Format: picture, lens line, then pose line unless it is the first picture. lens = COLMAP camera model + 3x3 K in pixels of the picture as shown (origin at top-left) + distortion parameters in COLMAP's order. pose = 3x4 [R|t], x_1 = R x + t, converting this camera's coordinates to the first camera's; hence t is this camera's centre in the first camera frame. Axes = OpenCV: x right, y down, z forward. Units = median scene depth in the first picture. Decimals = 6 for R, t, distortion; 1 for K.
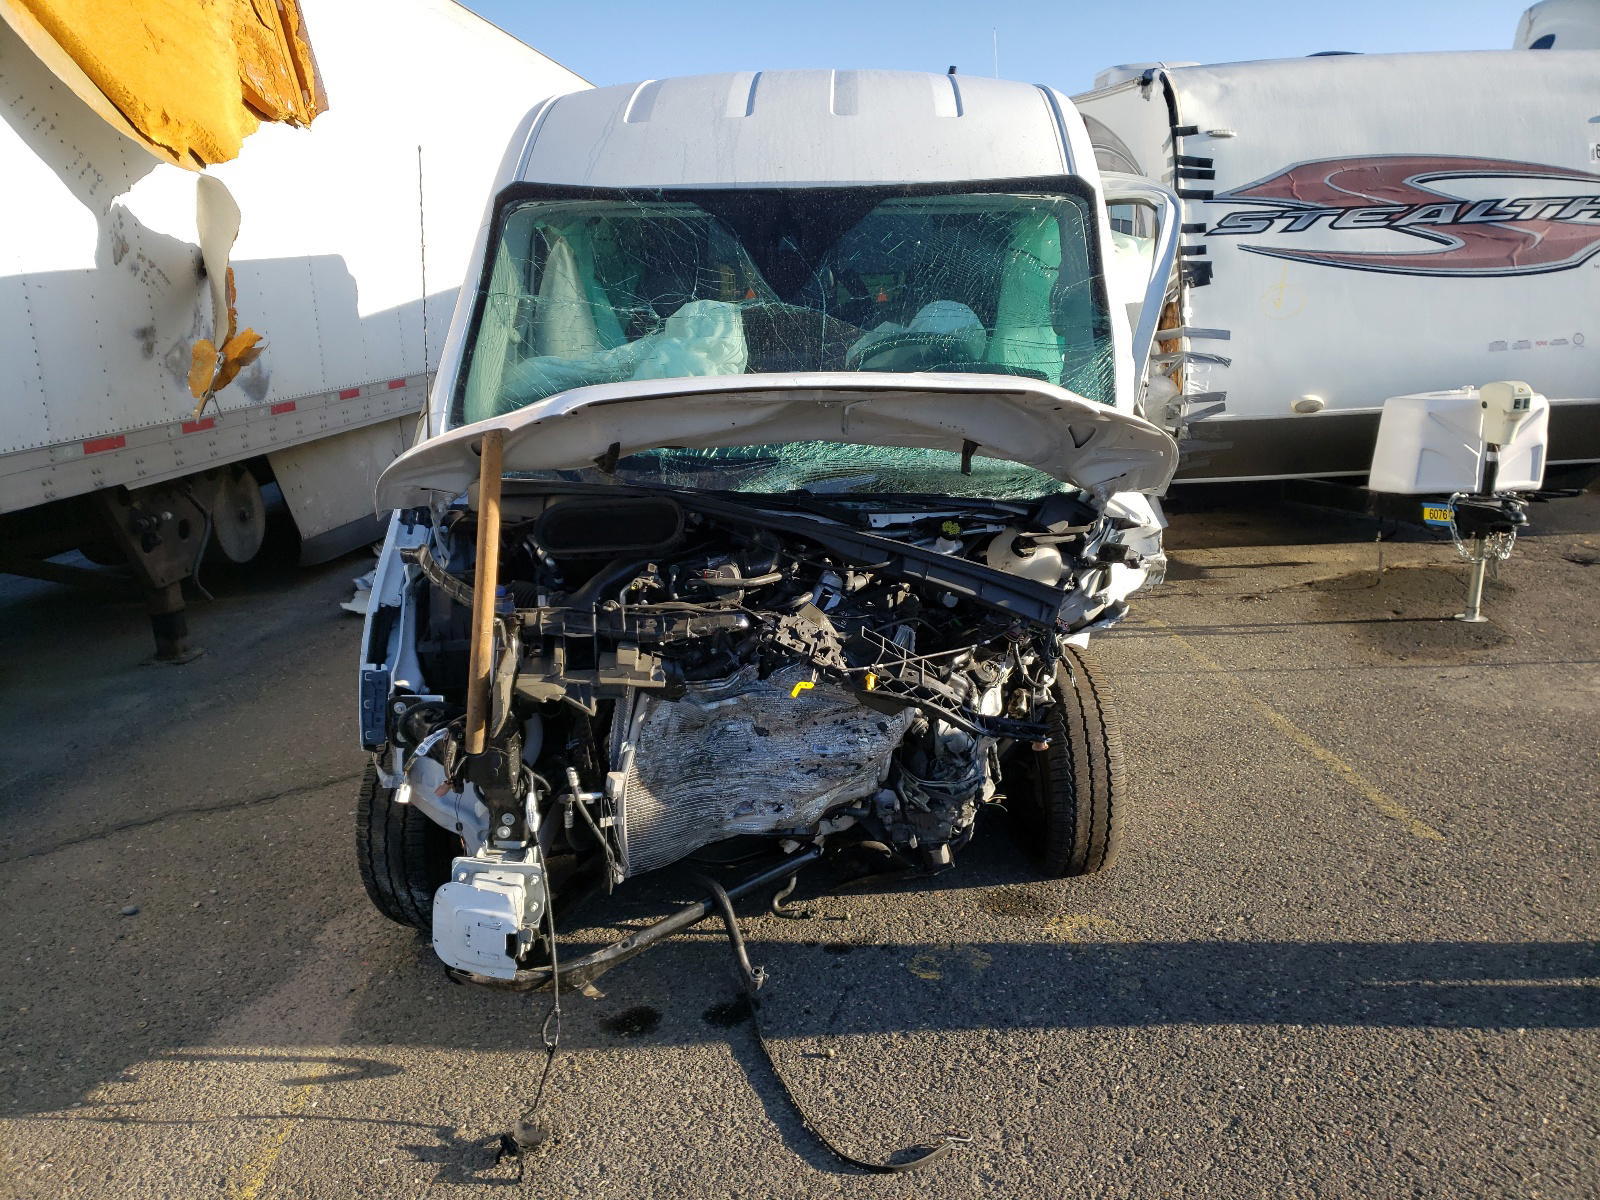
lens RADIAL K [[1241.2, 0, 805.7], [0, 1241.2, 610.3], [0, 0, 1]] dist [0.033680, -0.028006]
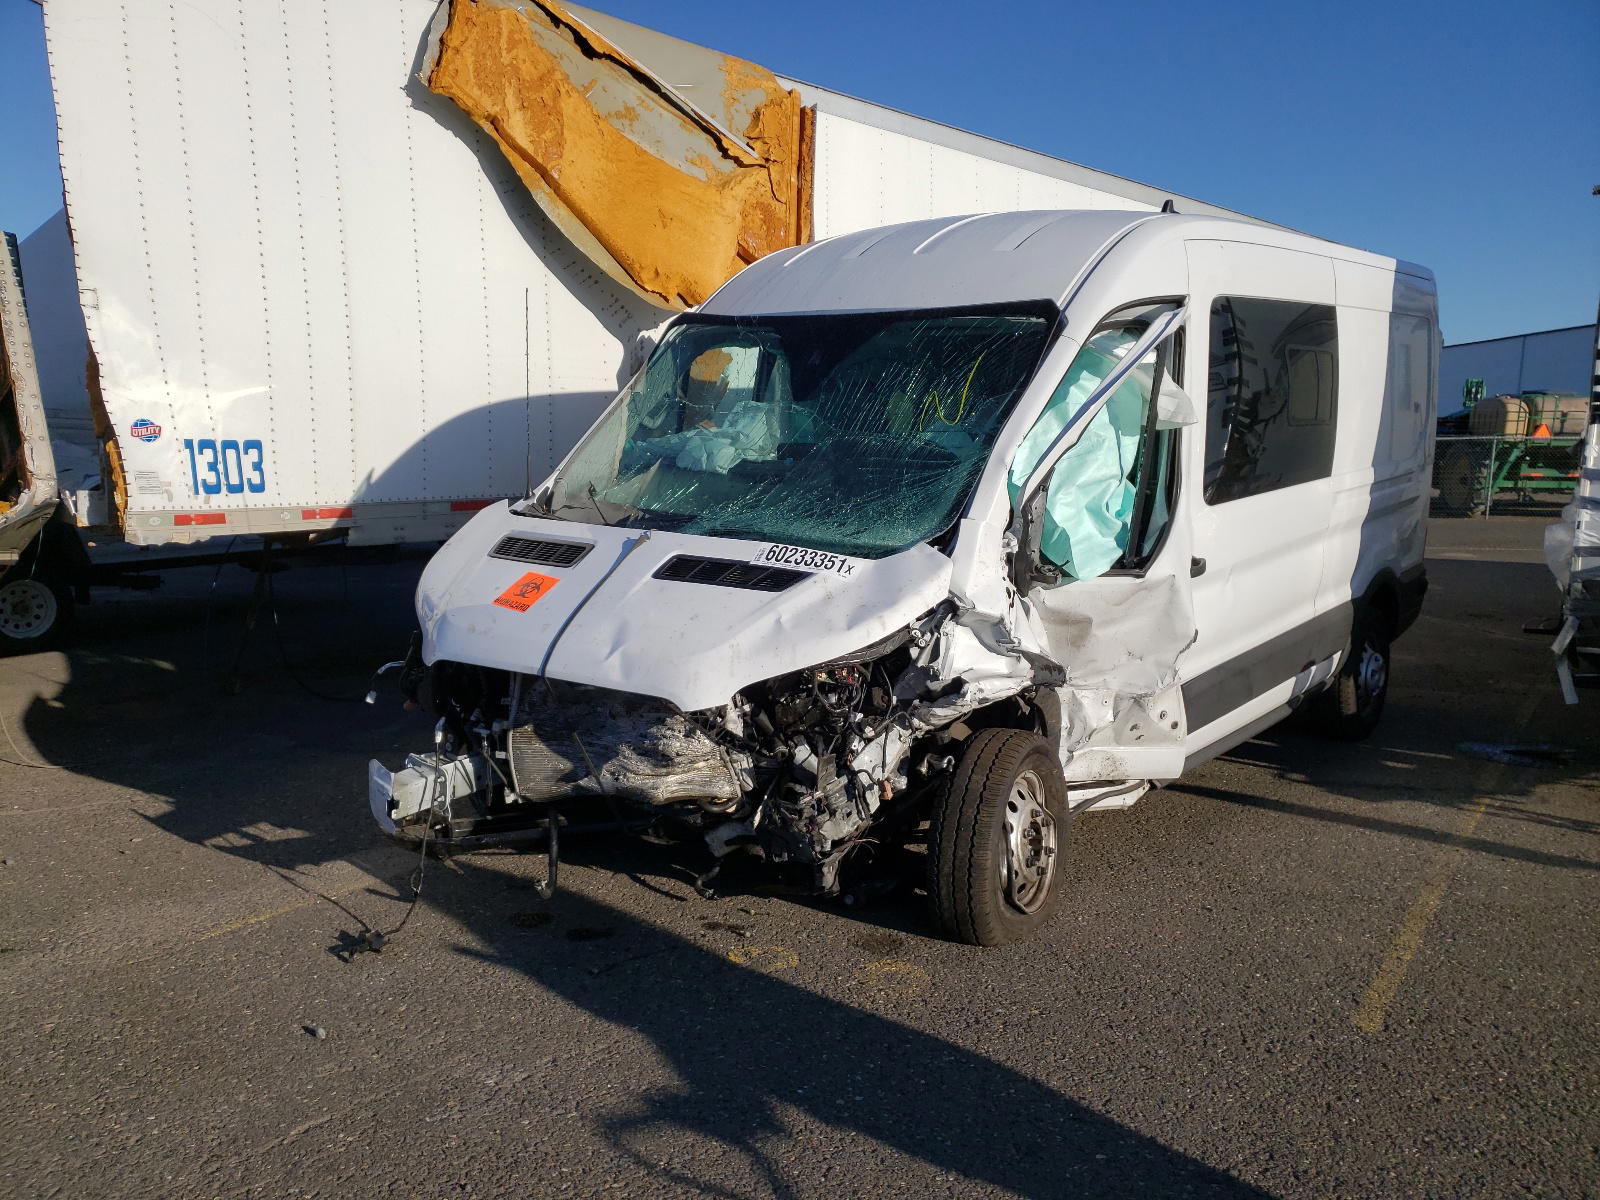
lens RADIAL K [[1241.2, 0, 791.1], [0, 1241.2, 606.7], [0, 0, 1]] dist [0.033680, -0.028006]
pose [[0.800148, 0.125669, -0.586490, 0.665012], [-0.185061, 0.981825, -0.042100, 0.003885], [0.570540, 0.142222, 0.808861, 0.022857]]
